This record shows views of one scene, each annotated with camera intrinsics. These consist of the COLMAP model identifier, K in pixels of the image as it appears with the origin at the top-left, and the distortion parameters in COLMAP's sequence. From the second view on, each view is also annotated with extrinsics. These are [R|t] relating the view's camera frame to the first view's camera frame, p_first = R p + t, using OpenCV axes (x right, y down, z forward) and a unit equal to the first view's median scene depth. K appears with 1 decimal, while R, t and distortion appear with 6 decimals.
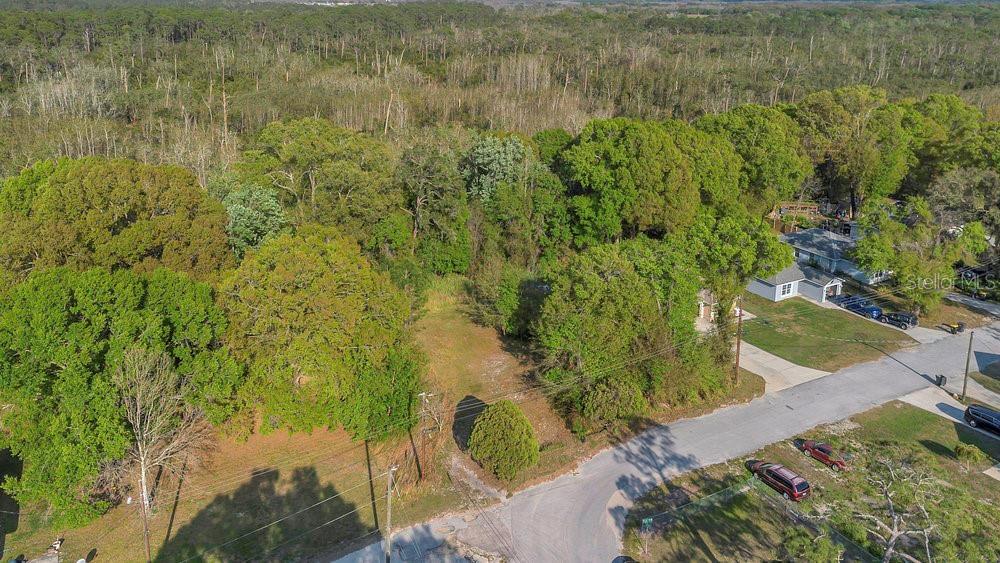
lens RADIAL K [[694.9, 0, 474.7], [0, 694.9, 241.5], [0, 0, 1]] dist [0.012545, 0.001167]
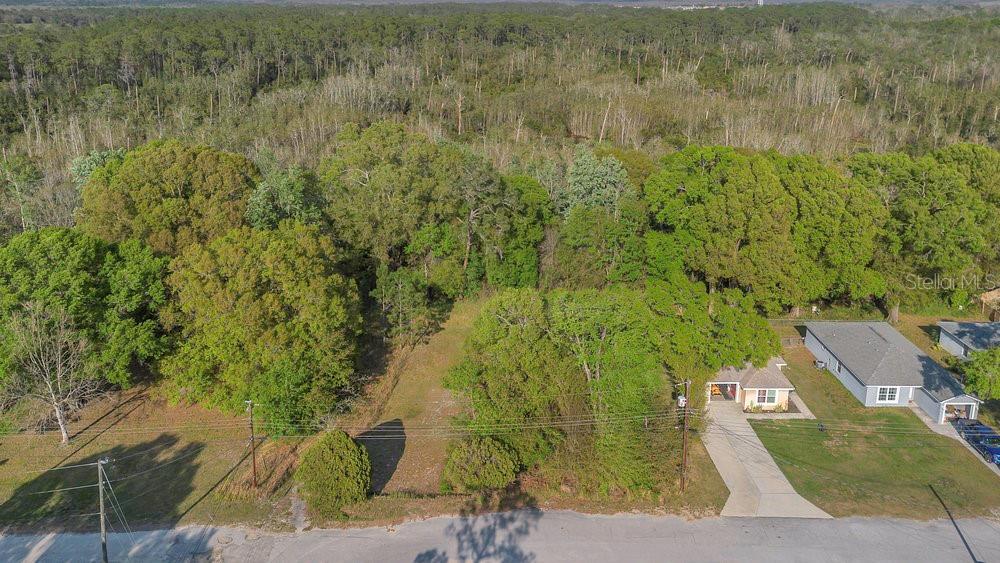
lens RADIAL K [[692.2, 0, 499.3], [0, 692.2, 240.4], [0, 0, 1]] dist [0.021912, -0.005754]
pose [[0.889335, 0.144684, -0.433761, 0.387594], [-0.147933, 0.988643, 0.026463, -0.053094], [0.432664, 0.040633, 0.900639, 0.148281]]
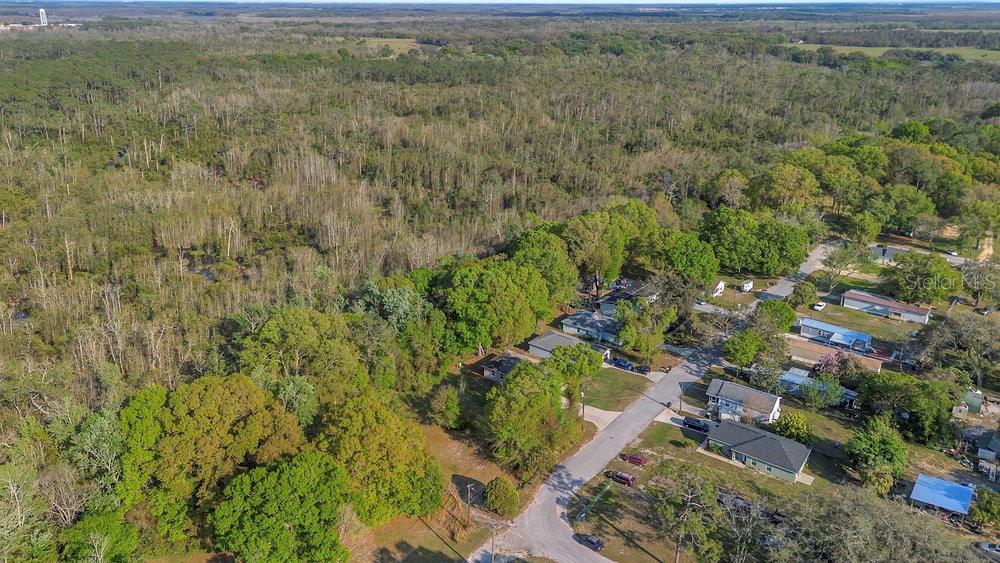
lens RADIAL K [[692.2, 0, 499.3], [0, 692.2, 240.4], [0, 0, 1]] dist [0.021912, -0.005754]
pose [[0.900273, -0.117178, 0.419259, -0.428092], [0.125823, 0.992027, 0.007081, -0.268662], [-0.416746, 0.046377, 0.907839, -0.483895]]
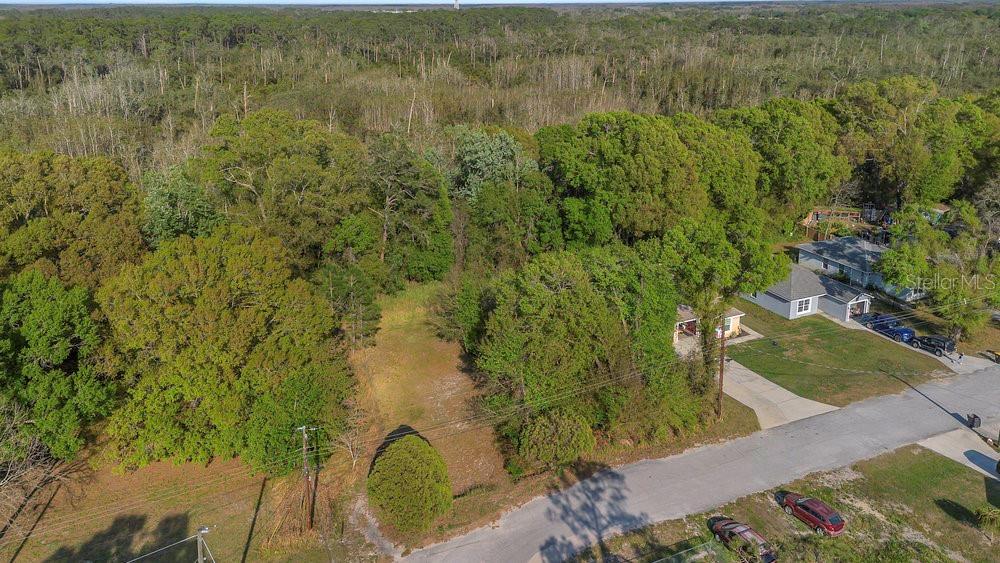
lens RADIAL K [[692.2, 0, 499.3], [0, 692.2, 240.4], [0, 0, 1]] dist [0.021912, -0.005754]
pose [[0.997675, 0.011892, -0.067099, 0.128453], [-0.012626, 0.999865, -0.010523, 0.001027], [0.066965, 0.011345, 0.997691, 0.109942]]
